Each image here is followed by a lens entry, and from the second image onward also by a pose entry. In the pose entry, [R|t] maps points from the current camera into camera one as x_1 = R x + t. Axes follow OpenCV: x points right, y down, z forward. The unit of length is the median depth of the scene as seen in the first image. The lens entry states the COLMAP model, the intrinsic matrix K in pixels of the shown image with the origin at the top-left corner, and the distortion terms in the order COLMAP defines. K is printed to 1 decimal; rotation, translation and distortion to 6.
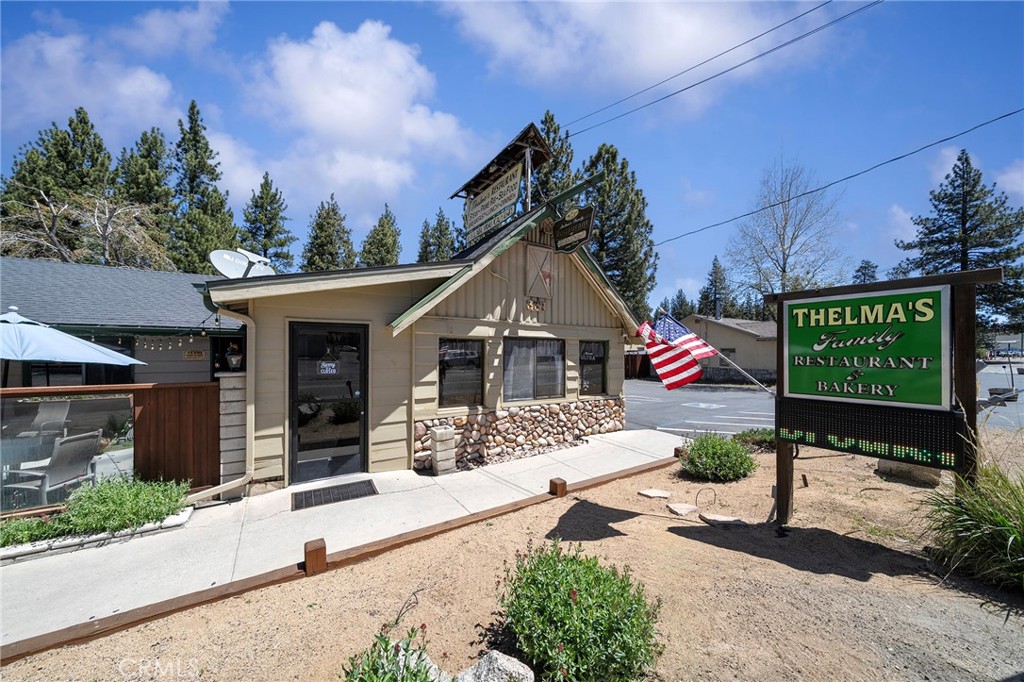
lens RADIAL K [[358.0, 0, 509.4], [0, 358.0, 349.4], [0, 0, 1]] dist [-0.006374, 0.000061]
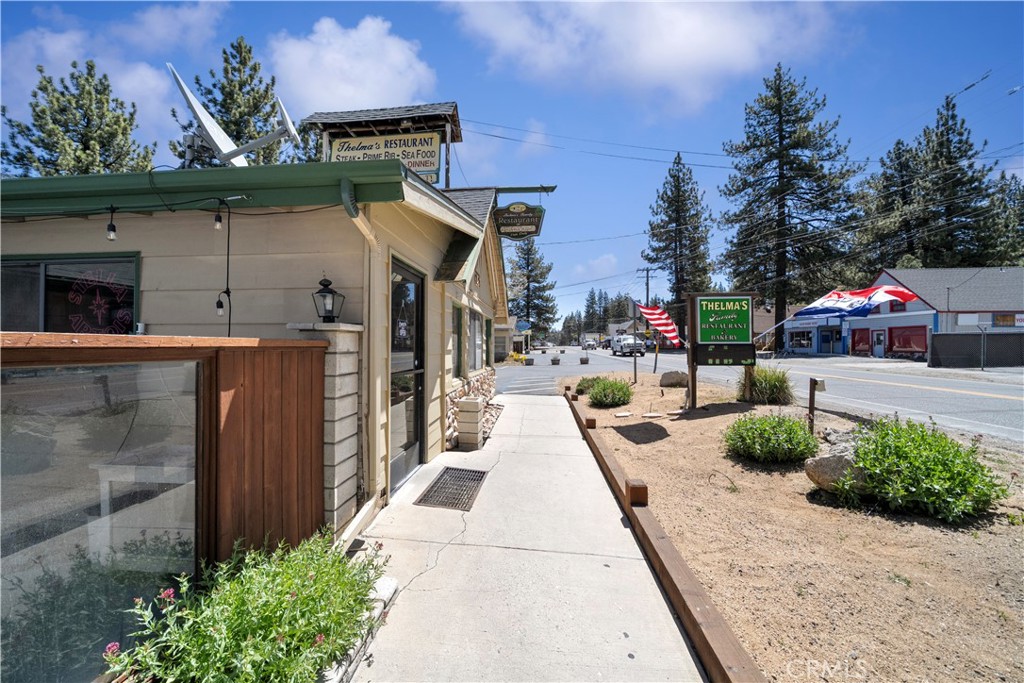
lens RADIAL K [[358.0, 0, 506.2], [0, 358.0, 339.2], [0, 0, 1]] dist [-0.006374, 0.000061]
pose [[0.608770, 0.012051, 0.793255, -1.142056], [-0.001233, 0.999898, -0.014244, 0.102403], [-0.793346, 0.007693, 0.608722, 0.471412]]
